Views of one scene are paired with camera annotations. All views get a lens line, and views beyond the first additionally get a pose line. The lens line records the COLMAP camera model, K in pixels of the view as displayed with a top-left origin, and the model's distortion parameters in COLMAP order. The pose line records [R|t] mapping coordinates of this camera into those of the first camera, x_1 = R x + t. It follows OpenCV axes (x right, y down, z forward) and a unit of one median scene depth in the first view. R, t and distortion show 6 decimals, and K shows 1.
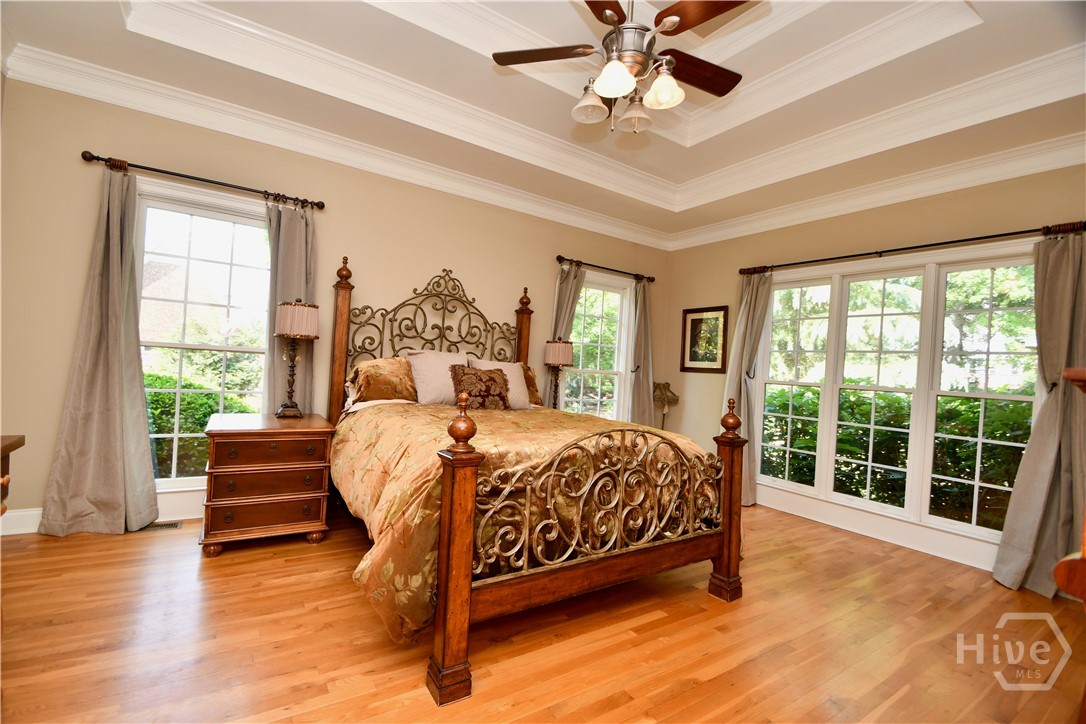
lens RADIAL K [[473.5, 0, 533.8], [0, 473.5, 365.6], [0, 0, 1]] dist [0.012935, -0.016033]
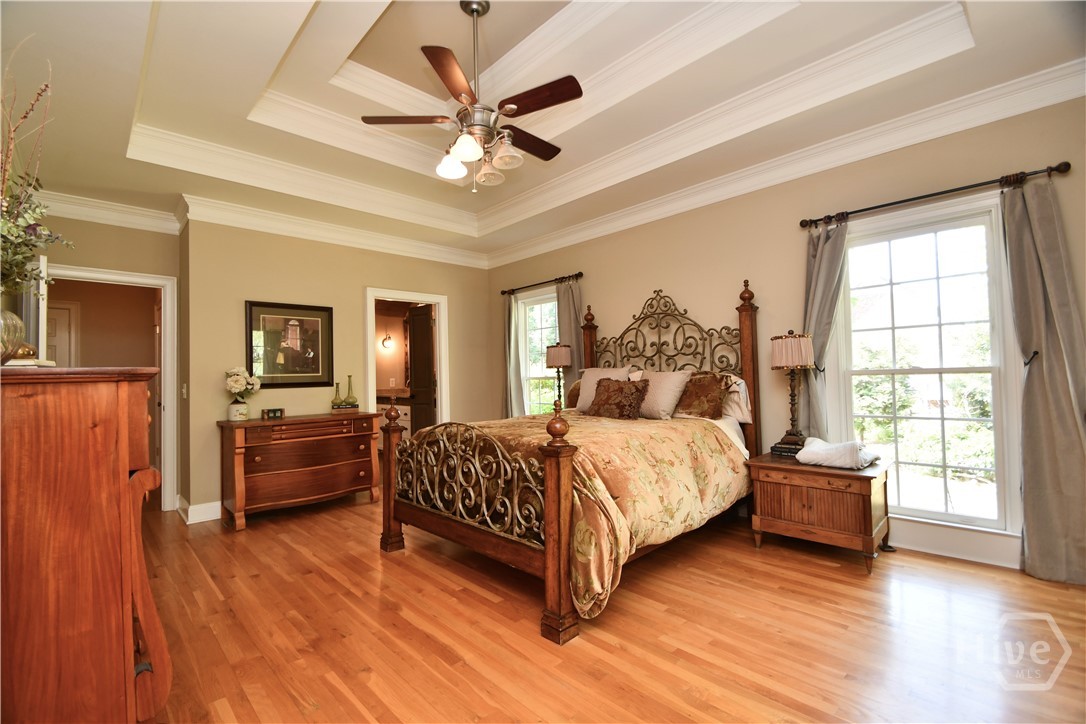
lens RADIAL K [[473.5, 0, 533.8], [0, 473.5, 365.6], [0, 0, 1]] dist [0.012935, -0.016033]
pose [[0.175094, -0.090270, -0.980405, 0.809673], [0.033160, 0.995764, -0.085762, 0.051997], [0.983993, -0.017494, 0.177345, 0.526422]]
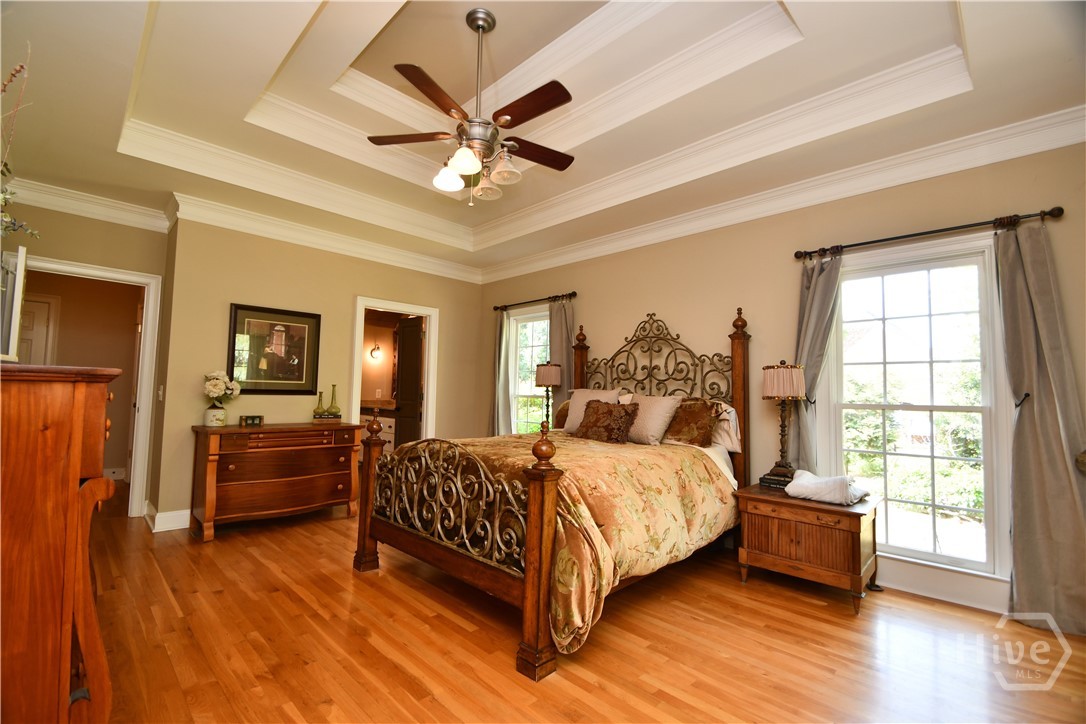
lens RADIAL K [[473.5, 0, 533.8], [0, 473.5, 365.6], [0, 0, 1]] dist [0.012935, -0.016033]
pose [[0.200337, -0.117004, -0.972715, 0.793601], [-0.011717, 0.992486, -0.121796, 0.048367], [0.979657, 0.035798, 0.197461, 0.530895]]
